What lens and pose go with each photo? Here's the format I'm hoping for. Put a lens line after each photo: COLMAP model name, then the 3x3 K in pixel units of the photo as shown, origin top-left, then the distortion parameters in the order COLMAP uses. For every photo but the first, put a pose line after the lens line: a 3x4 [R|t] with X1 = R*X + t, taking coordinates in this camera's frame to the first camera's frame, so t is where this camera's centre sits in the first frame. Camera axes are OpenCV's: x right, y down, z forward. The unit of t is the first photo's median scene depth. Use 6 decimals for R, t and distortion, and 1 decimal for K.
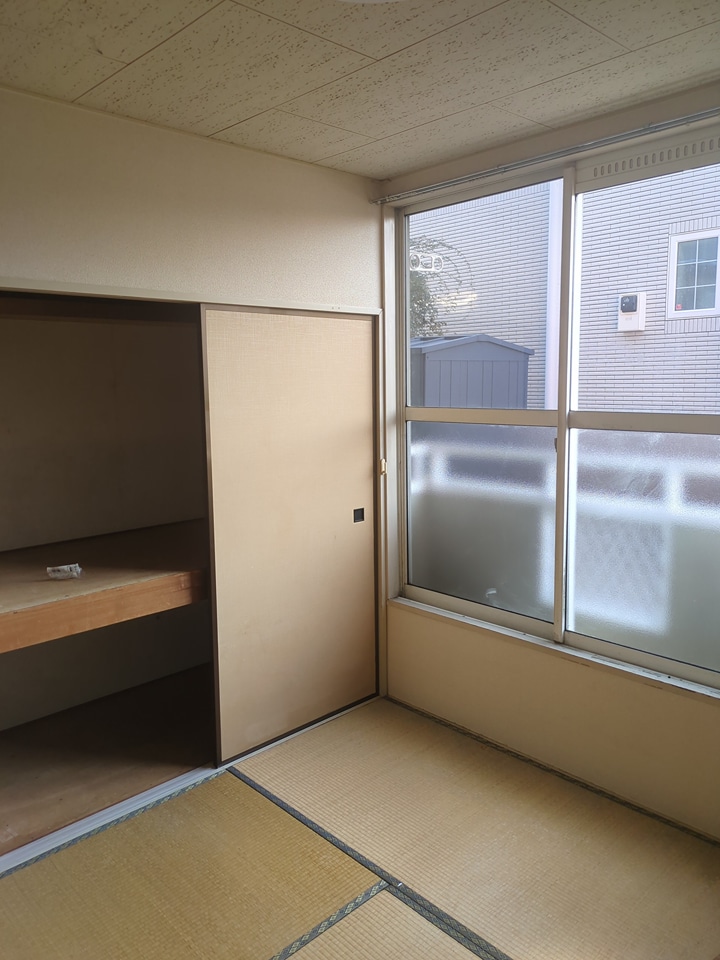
lens RADIAL K [[722.0, 0, 359.3], [0, 722.0, 478.1], [0, 0, 1]] dist [0.048942, -0.017664]
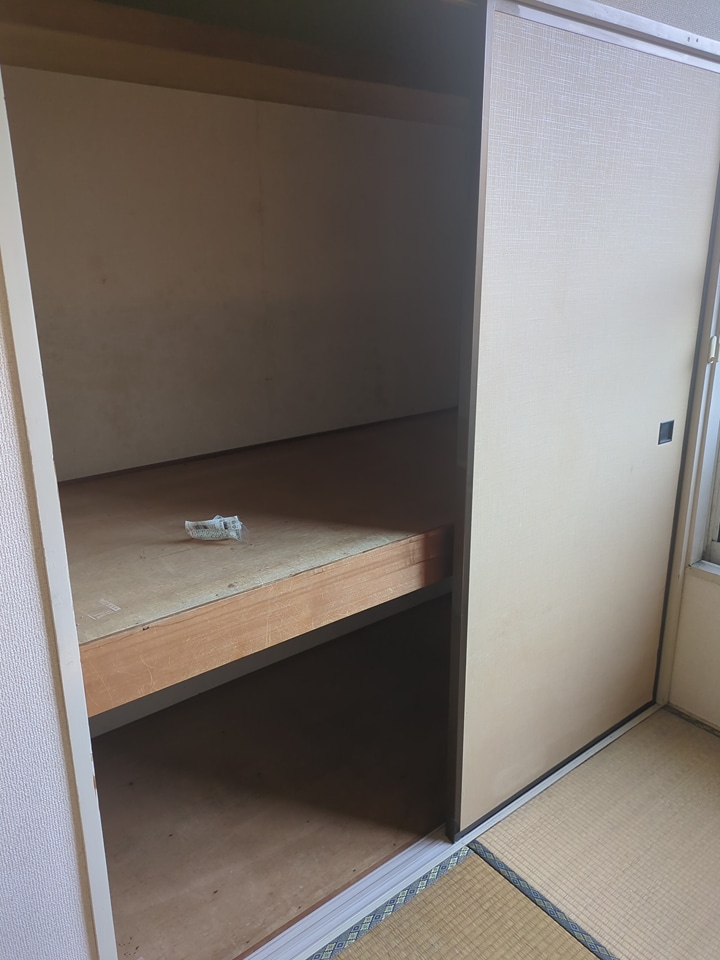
lens RADIAL K [[722.0, 0, 361.1], [0, 722.0, 480.5], [0, 0, 1]] dist [0.048942, -0.017664]
pose [[0.995740, 0.035475, -0.085110, -0.238688], [-0.021071, 0.986148, 0.164525, -0.003937], [0.089768, -0.162031, 0.982694, 0.450263]]
